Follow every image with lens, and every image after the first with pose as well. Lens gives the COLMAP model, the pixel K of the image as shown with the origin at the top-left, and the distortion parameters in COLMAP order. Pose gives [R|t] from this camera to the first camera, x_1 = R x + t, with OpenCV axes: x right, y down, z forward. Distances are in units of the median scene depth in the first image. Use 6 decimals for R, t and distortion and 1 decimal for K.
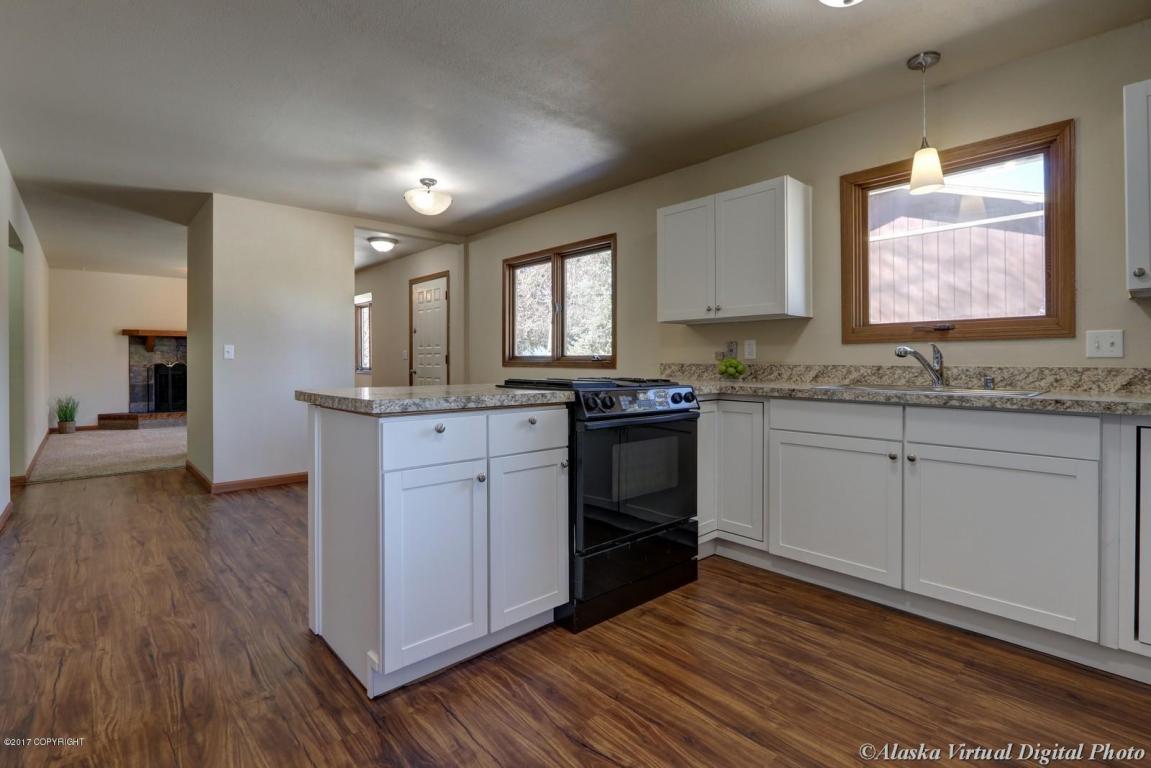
lens RADIAL K [[543.3, 0, 577.4], [0, 543.3, 364.1], [0, 0, 1]] dist [-0.006011, -0.000019]
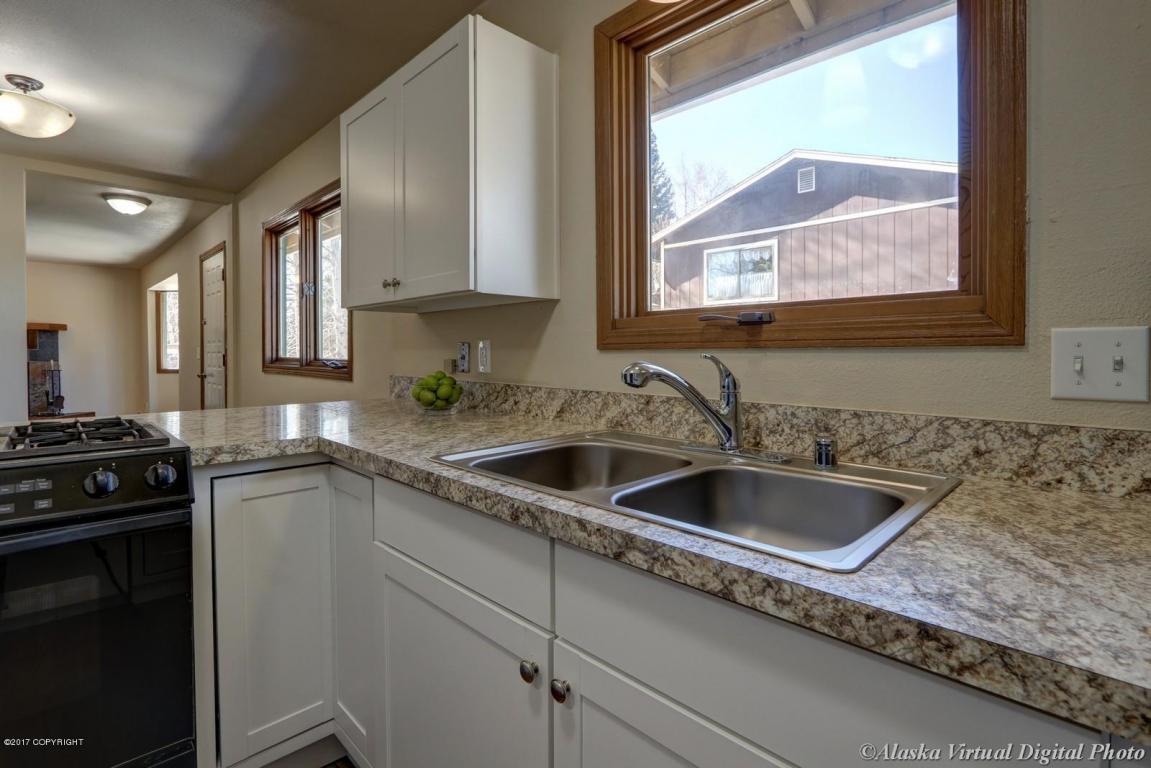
lens RADIAL K [[543.3, 0, 579.6], [0, 543.3, 362.4], [0, 0, 1]] dist [-0.006011, -0.000019]
pose [[0.999399, 0.000524, 0.034667, 0.521760], [-0.000976, 0.999915, 0.013038, -0.036921], [-0.034658, -0.013064, 0.999314, 0.551722]]
